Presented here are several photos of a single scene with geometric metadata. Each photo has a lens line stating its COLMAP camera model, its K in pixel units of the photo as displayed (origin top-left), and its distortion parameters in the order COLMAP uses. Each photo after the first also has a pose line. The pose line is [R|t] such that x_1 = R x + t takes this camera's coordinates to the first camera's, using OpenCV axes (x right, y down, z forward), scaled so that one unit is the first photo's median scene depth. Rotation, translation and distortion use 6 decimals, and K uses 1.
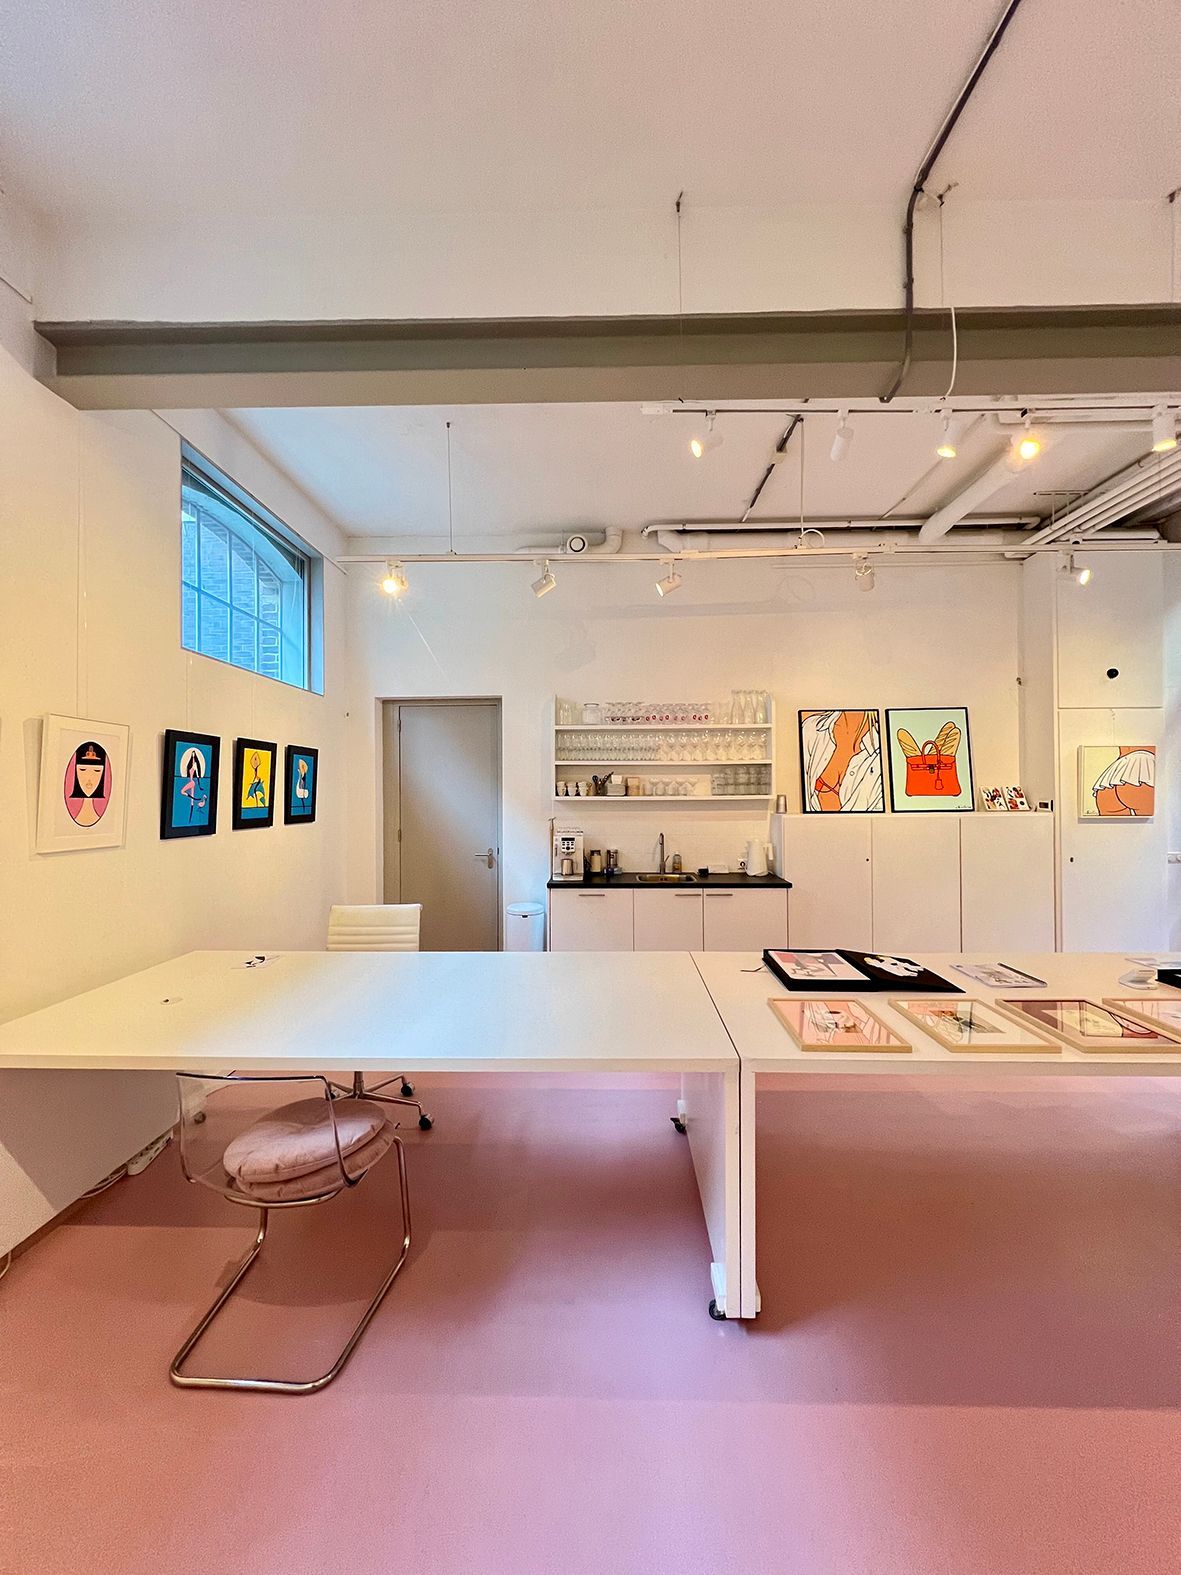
lens RADIAL K [[627.6, 0, 595.4], [0, 627.6, 786.7], [0, 0, 1]] dist [-0.001752, 0.000090]
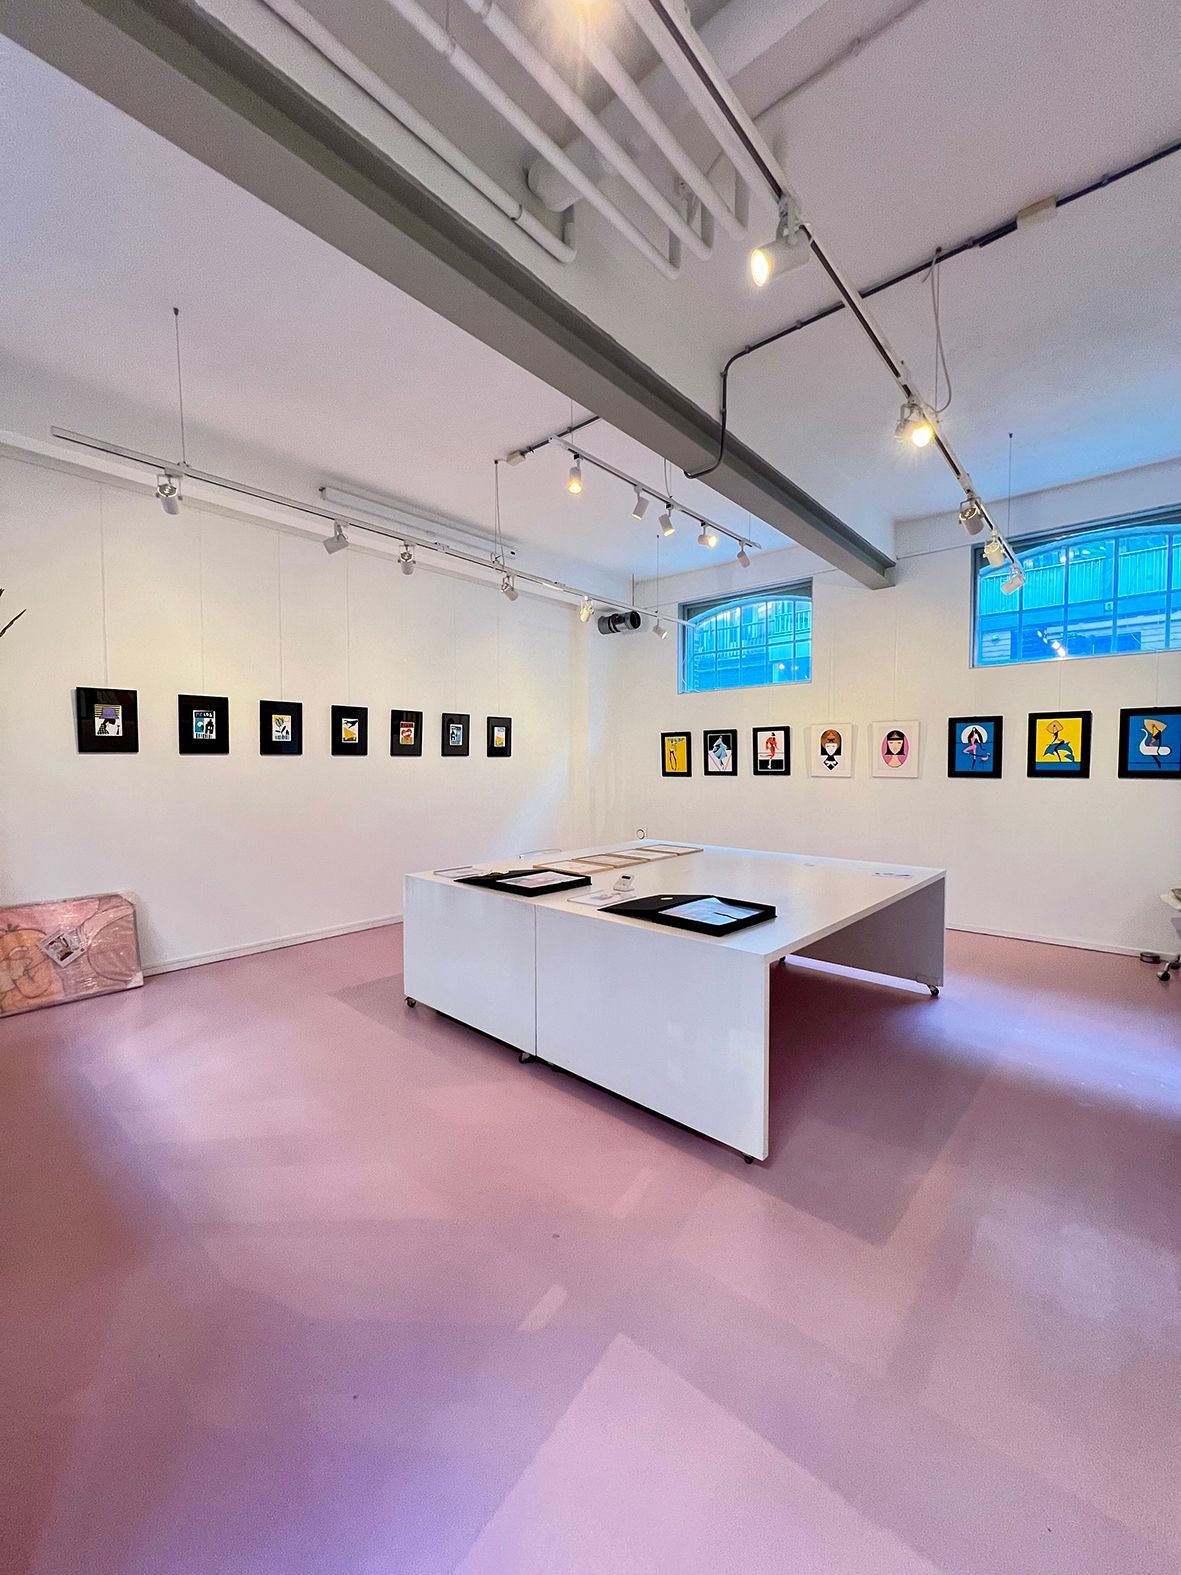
lens RADIAL K [[627.6, 0, 595.9], [0, 627.6, 787.6], [0, 0, 1]] dist [-0.001752, 0.000090]
pose [[-0.642804, 0.036132, -0.765178, 0.877418], [0.011009, 0.999220, 0.037935, 0.020388], [0.765951, 0.015960, -0.642701, 0.867880]]
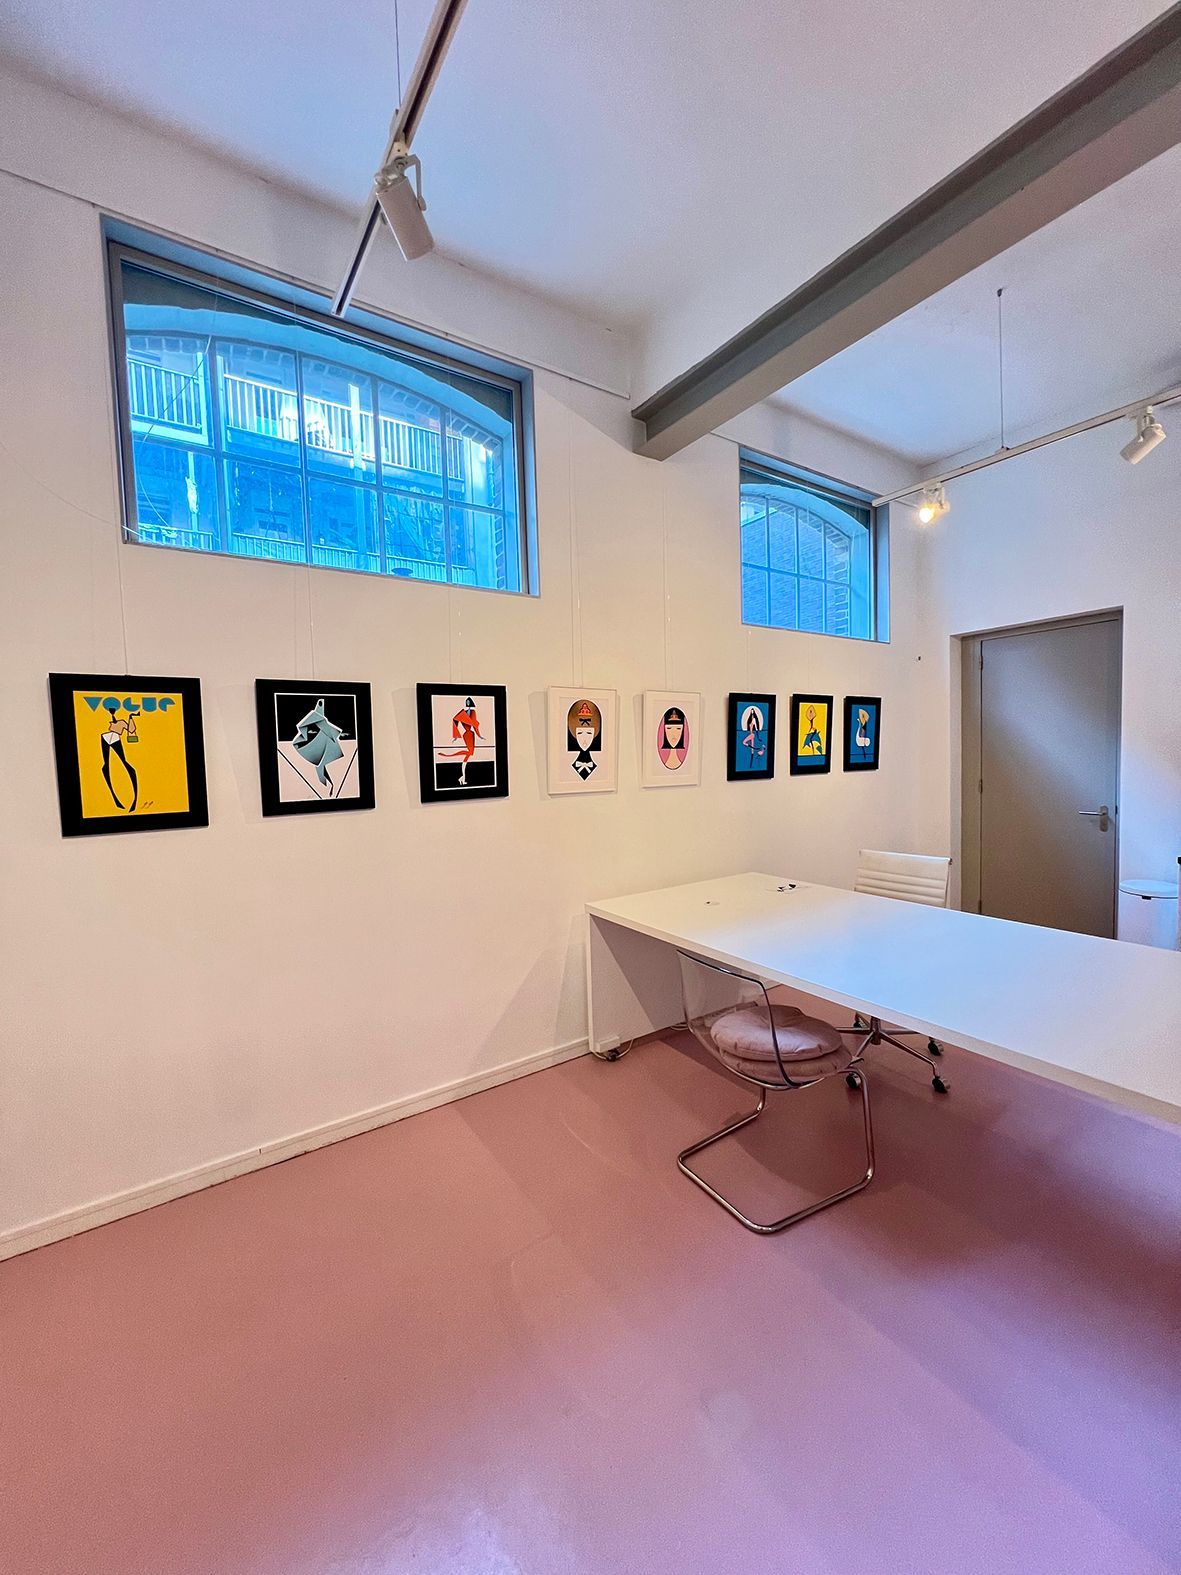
lens RADIAL K [[627.6, 0, 591.1], [0, 627.6, 787.9], [0, 0, 1]] dist [-0.001752, 0.000090]
pose [[0.572911, 0.036122, -0.818822, 0.115390], [0.031353, 0.997331, 0.065934, 0.003875], [0.819018, -0.063447, 0.570249, 0.032214]]
